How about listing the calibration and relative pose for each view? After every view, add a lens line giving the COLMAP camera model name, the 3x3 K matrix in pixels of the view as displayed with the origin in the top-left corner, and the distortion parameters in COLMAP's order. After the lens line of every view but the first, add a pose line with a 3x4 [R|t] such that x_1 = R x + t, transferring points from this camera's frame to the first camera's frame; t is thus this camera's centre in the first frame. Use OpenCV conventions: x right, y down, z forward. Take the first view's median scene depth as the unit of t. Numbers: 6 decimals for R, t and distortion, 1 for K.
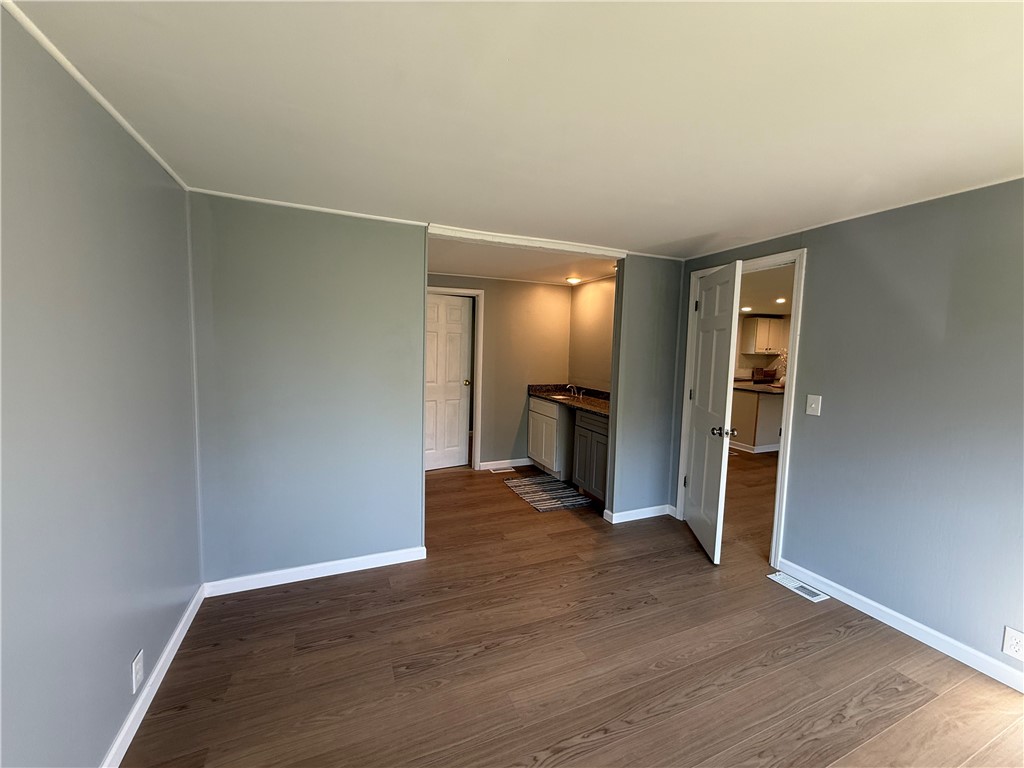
lens RADIAL K [[407.1, 0, 512.0], [0, 407.1, 384.0], [0, 0, 1]] dist [-0.000980, -0.000196]
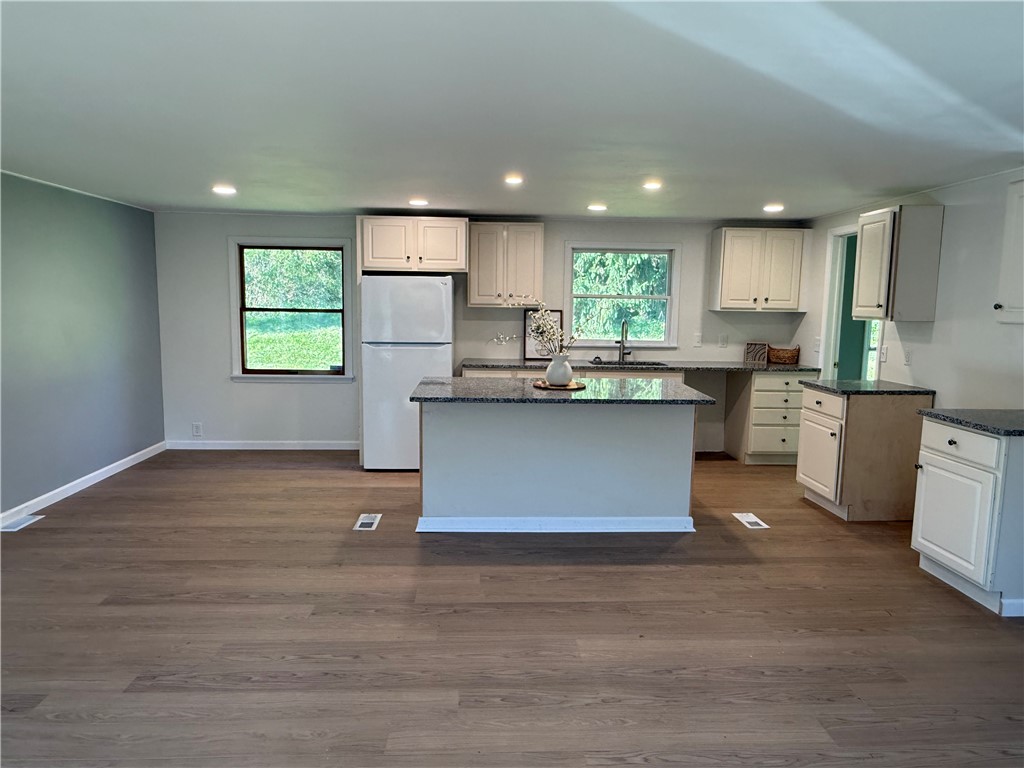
lens RADIAL K [[654.0, 0, 505.3], [0, 654.0, 383.5], [0, 0, 1]] dist [-0.000534, 0.000190]
pose [[0.932964, 0.043658, -0.357312, 0.623969], [-0.031975, 0.998745, 0.038543, -0.015266], [0.358546, -0.024534, 0.933190, 0.253438]]
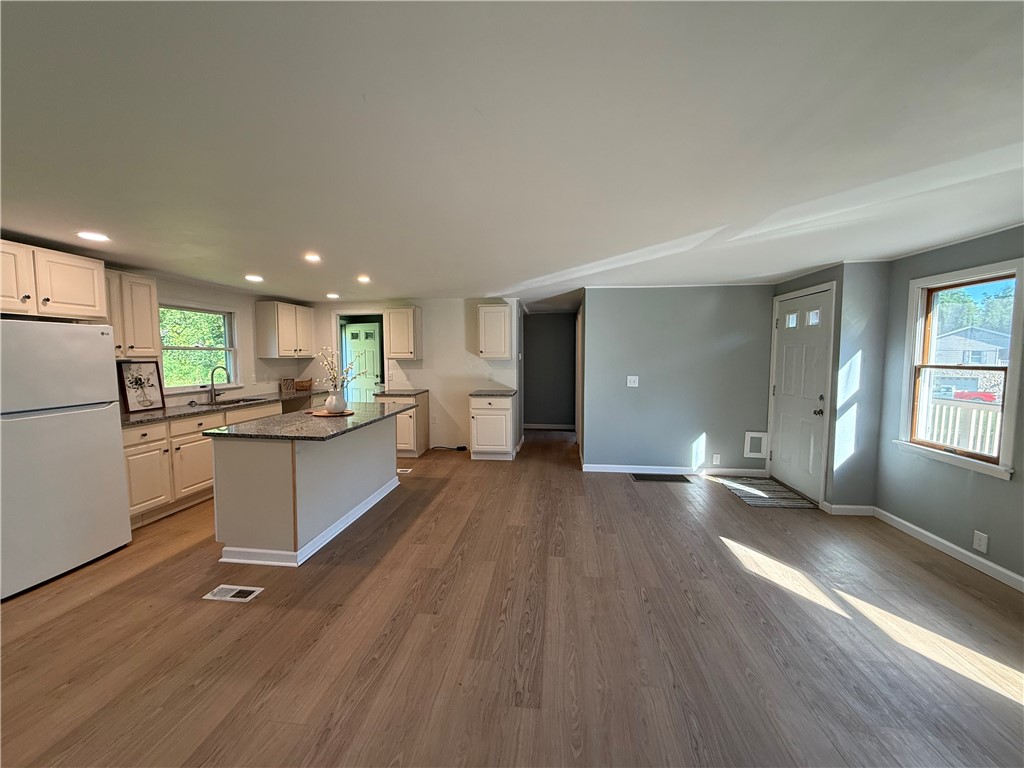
lens RADIAL K [[407.1, 0, 512.0], [0, 407.1, 384.0], [0, 0, 1]] dist [-0.000980, -0.000196]
pose [[0.497740, -0.080187, 0.863612, 0.220299], [0.089304, 0.995163, 0.040932, -0.026420], [-0.862716, 0.056751, 0.502493, 0.360051]]
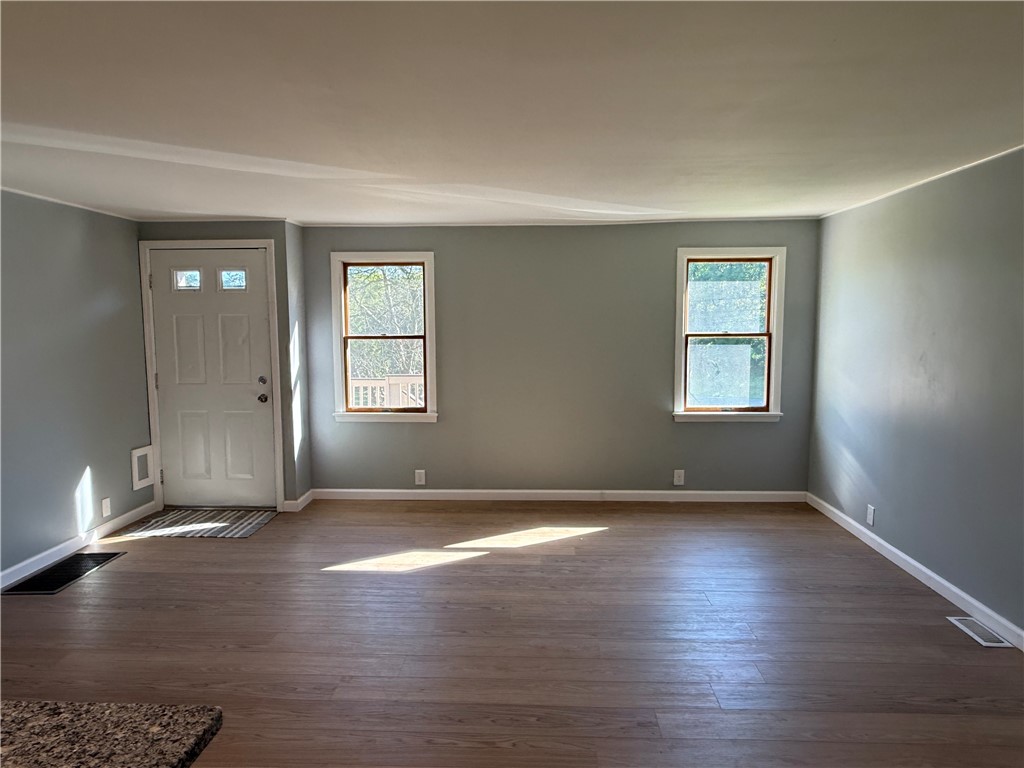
lens RADIAL K [[654.0, 0, 505.3], [0, 654.0, 383.5], [0, 0, 1]] dist [-0.000534, 0.000190]
pose [[-0.899030, -0.054264, 0.434512, 0.319617], [0.030701, 0.982039, 0.186164, -0.061000], [-0.436809, 0.180707, -0.881217, 0.703181]]
